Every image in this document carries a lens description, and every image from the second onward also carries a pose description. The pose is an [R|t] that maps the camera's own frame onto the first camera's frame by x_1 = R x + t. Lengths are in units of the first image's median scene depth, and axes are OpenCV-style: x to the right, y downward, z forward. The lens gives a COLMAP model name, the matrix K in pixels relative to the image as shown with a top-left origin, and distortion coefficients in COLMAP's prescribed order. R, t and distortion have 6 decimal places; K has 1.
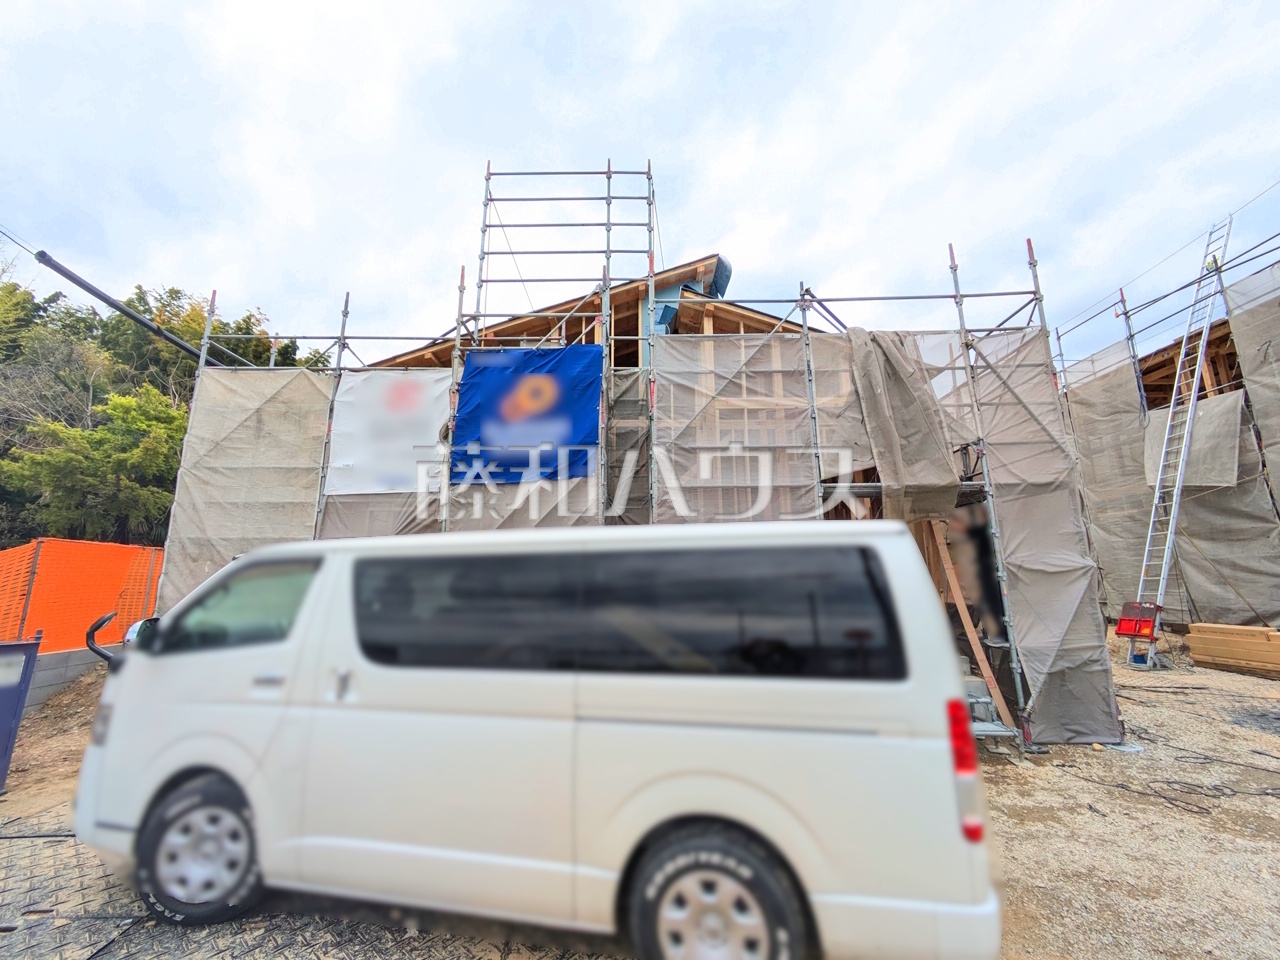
lens RADIAL K [[506.0, 0, 640.3], [0, 506.0, 483.1], [0, 0, 1]] dist [-0.003128, 0.001929]
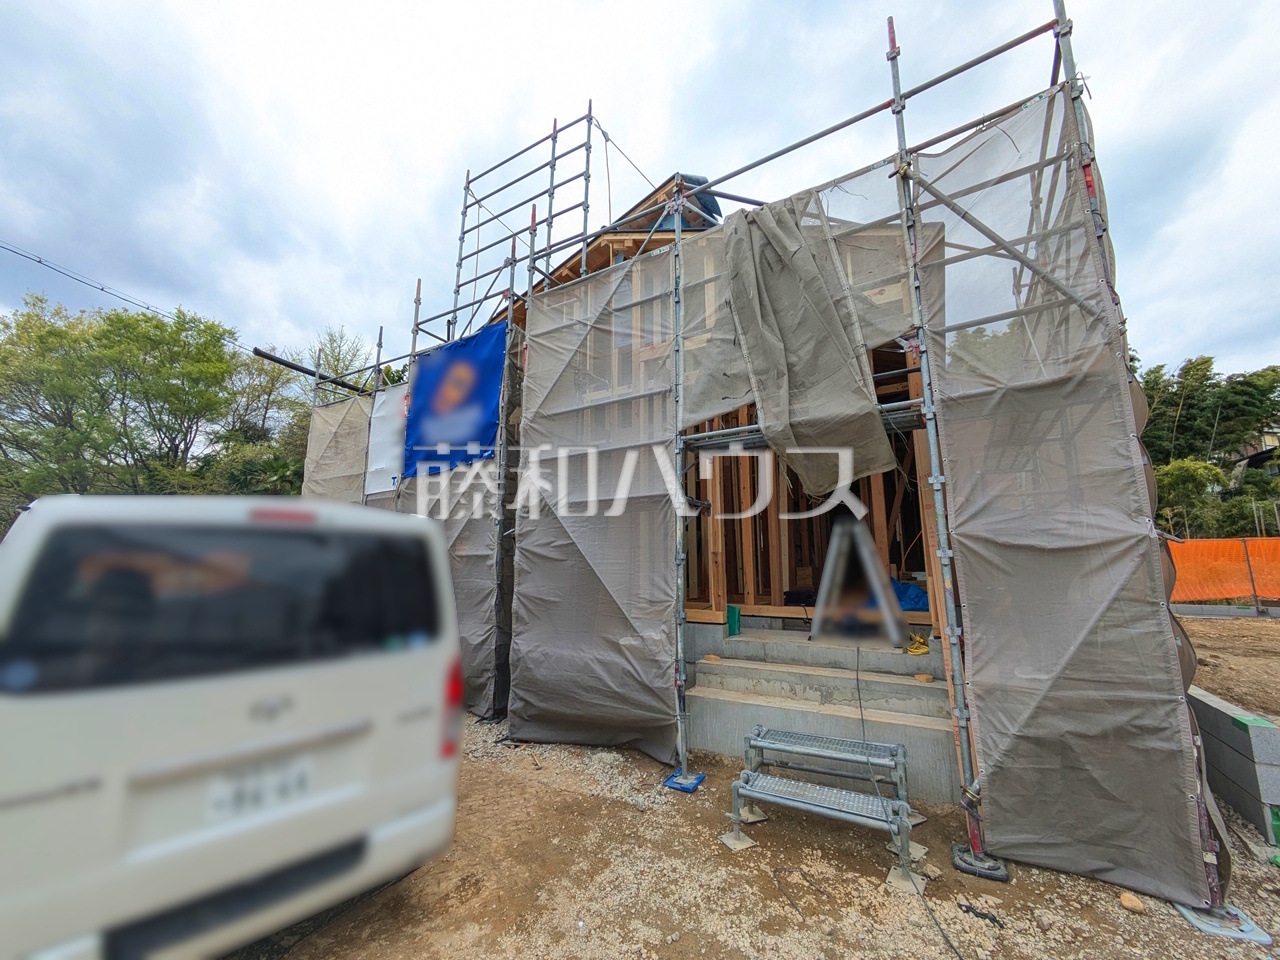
lens RADIAL K [[506.0, 0, 637.4], [0, 506.0, 482.9], [0, 0, 1]] dist [-0.003128, 0.001929]
pose [[0.855935, -0.079595, -0.510920, 0.606894], [0.098168, 0.995125, 0.009431, 0.050250], [0.507679, -0.058228, 0.859577, 0.278783]]
